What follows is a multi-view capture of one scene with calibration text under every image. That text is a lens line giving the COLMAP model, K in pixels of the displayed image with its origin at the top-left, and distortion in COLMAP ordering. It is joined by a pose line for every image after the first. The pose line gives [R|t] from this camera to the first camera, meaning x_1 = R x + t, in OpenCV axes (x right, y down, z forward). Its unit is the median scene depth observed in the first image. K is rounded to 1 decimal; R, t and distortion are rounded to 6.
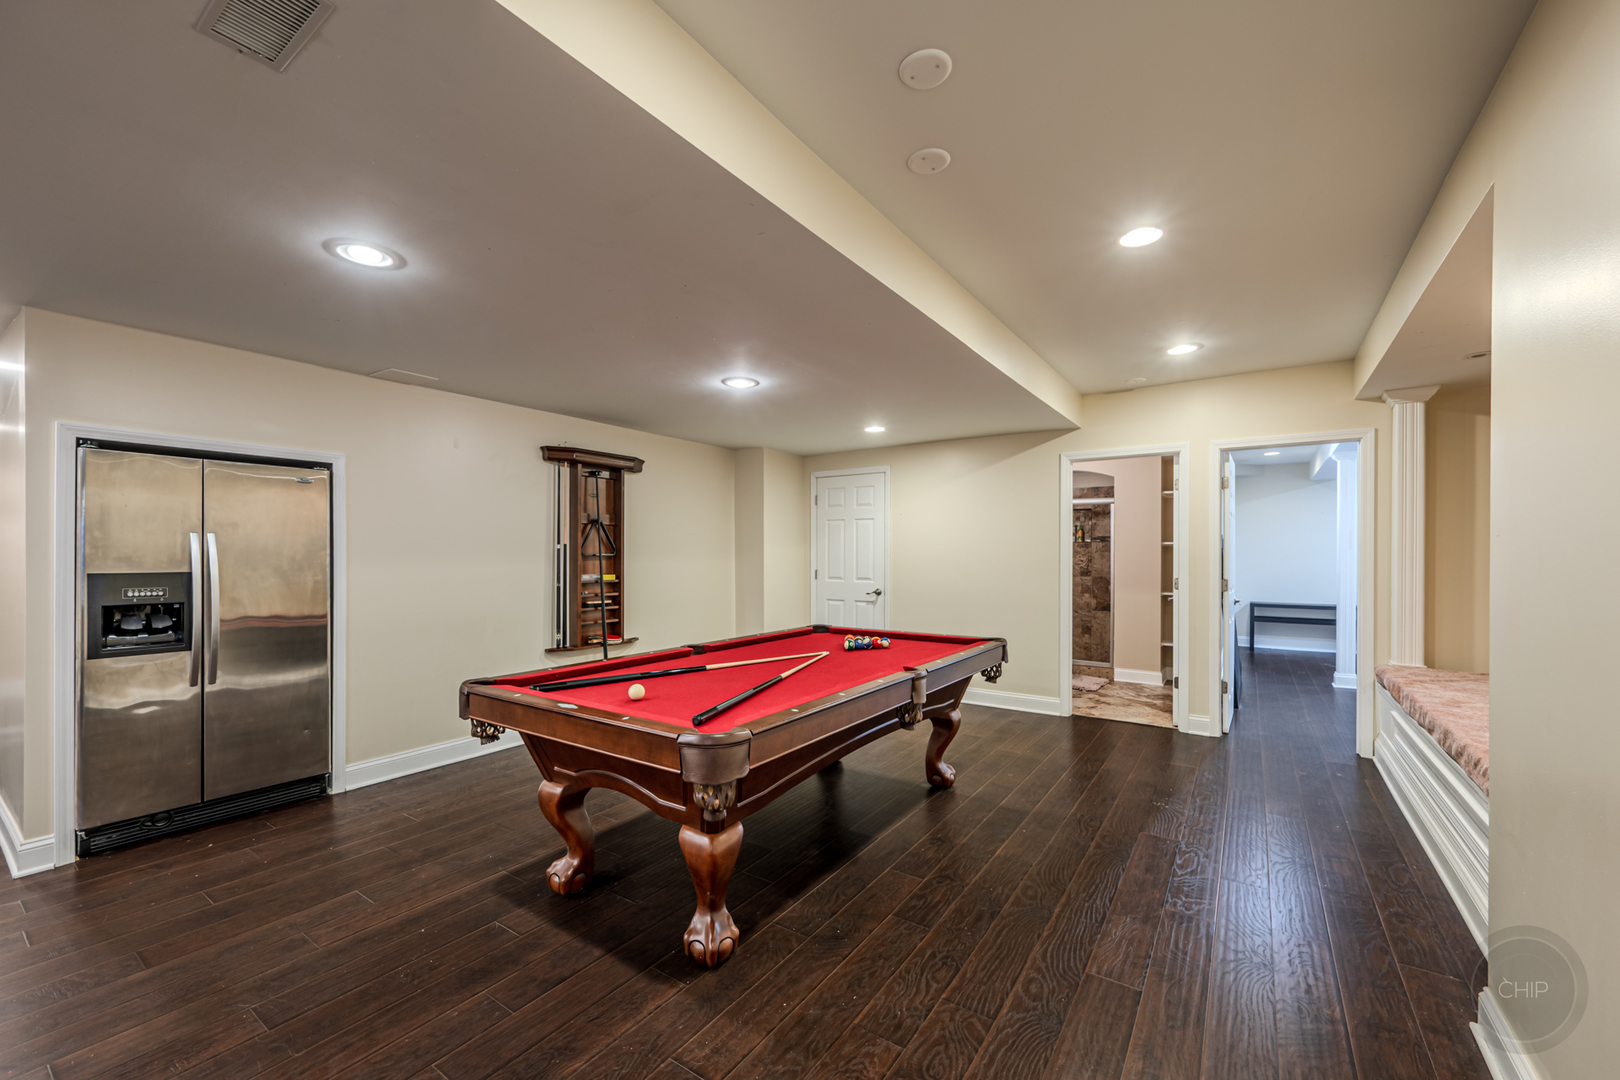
lens RADIAL K [[641.2, 0, 805.7], [0, 641.2, 549.6], [0, 0, 1]] dist [-0.000944, -0.000256]
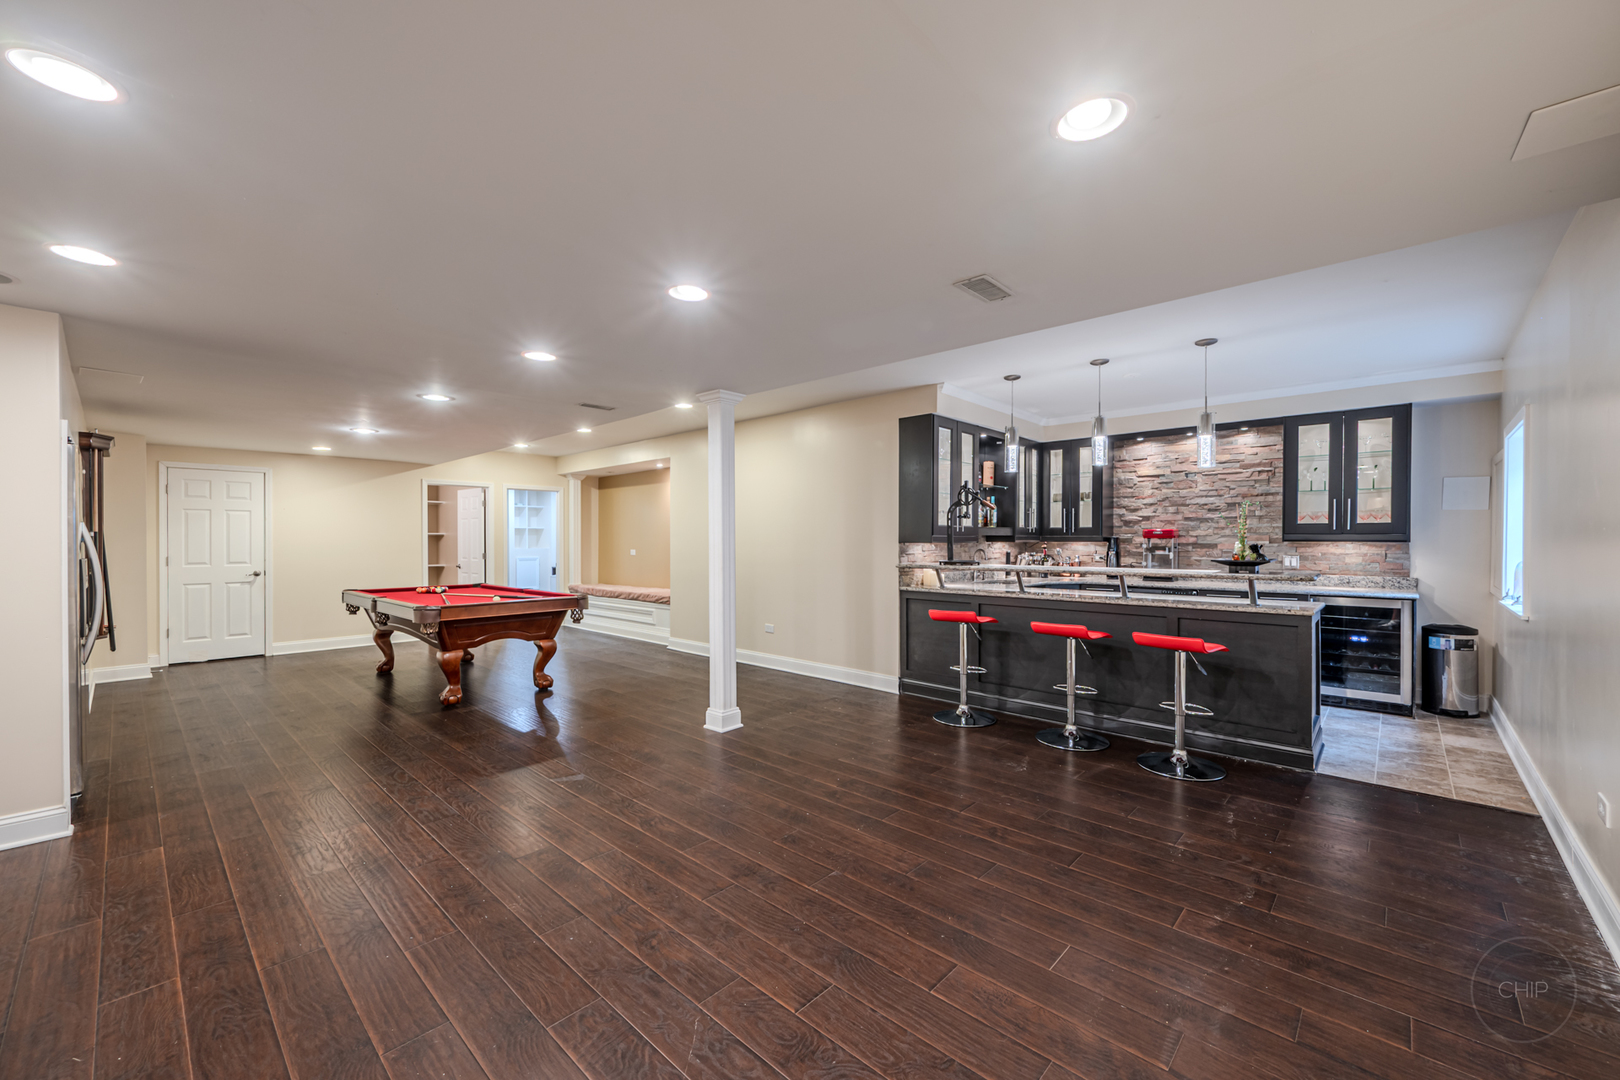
lens RADIAL K [[648.6, 0, 813.7], [0, 648.6, 542.1], [0, 0, 1]] dist [0.000930, 0.000148]
pose [[0.144262, -0.009438, 0.989495, -1.122802], [0.000499, 0.999955, 0.009465, -0.002343], [-0.989539, -0.000872, 0.144260, -0.221604]]
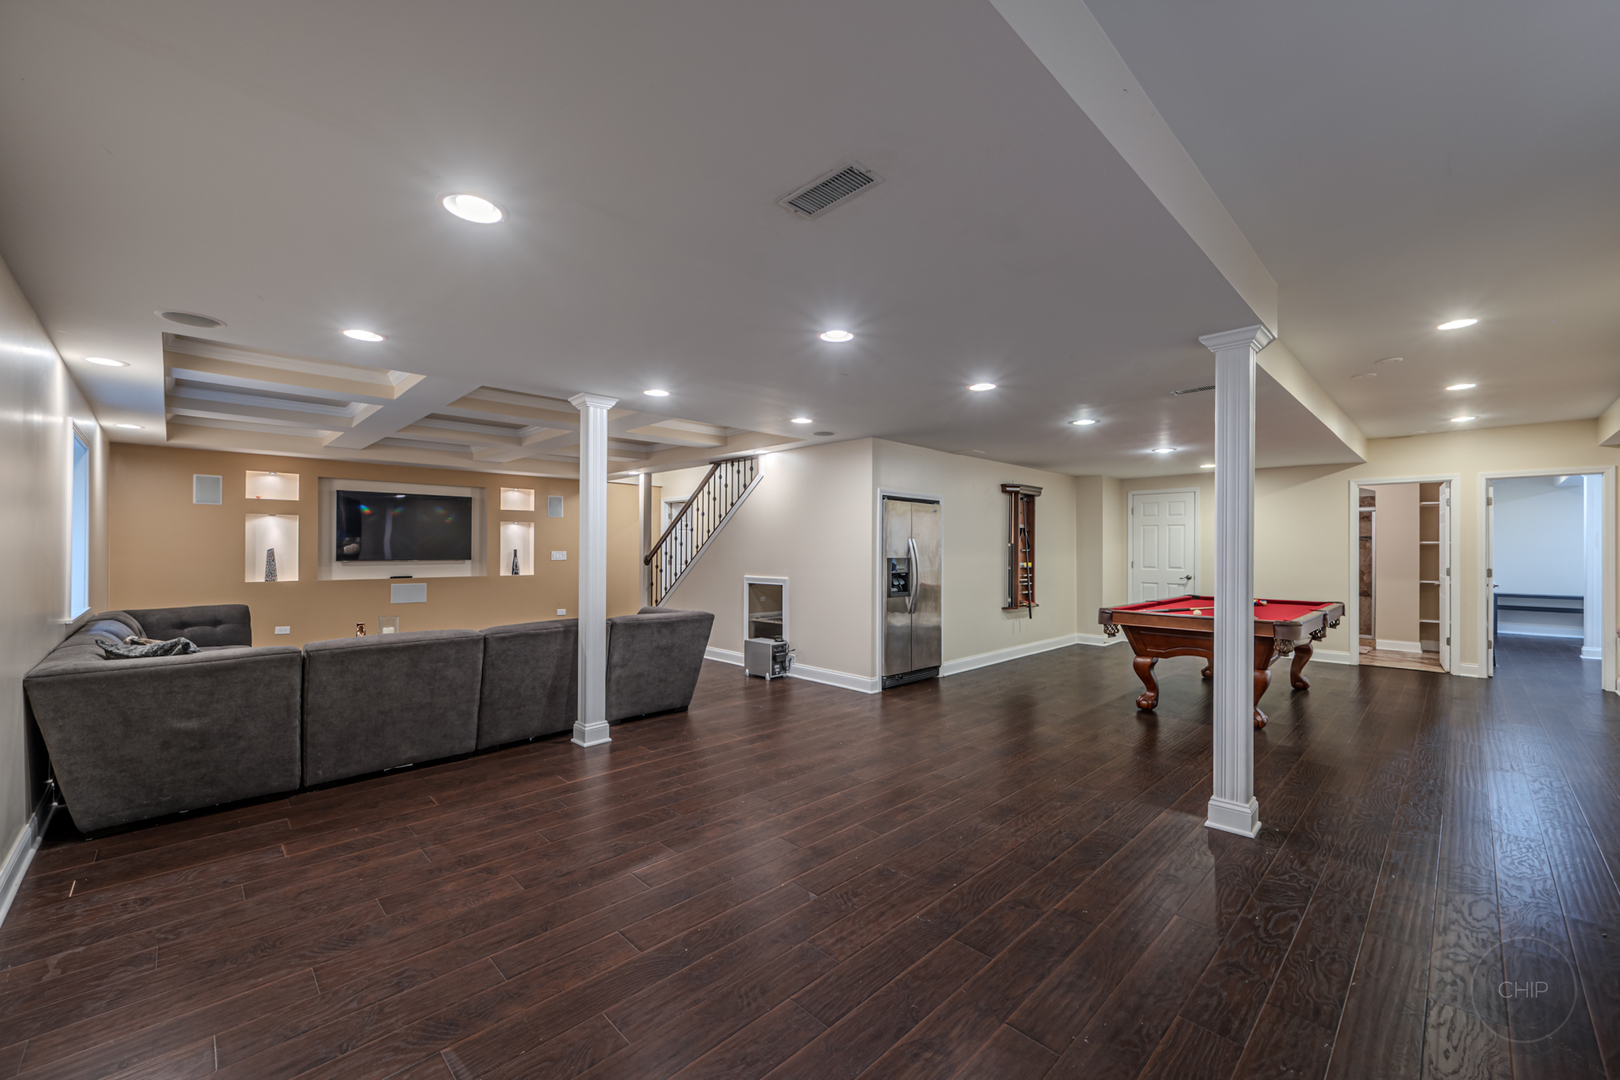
lens RADIAL K [[638.2, 0, 813.4], [0, 638.2, 543.6], [0, 0, 1]] dist [0.000375, 0.000275]
pose [[0.982896, 0.001158, -0.184159, -0.534160], [-0.001560, 0.999997, -0.002038, -0.003753], [0.184156, 0.002291, 0.982894, -0.638651]]
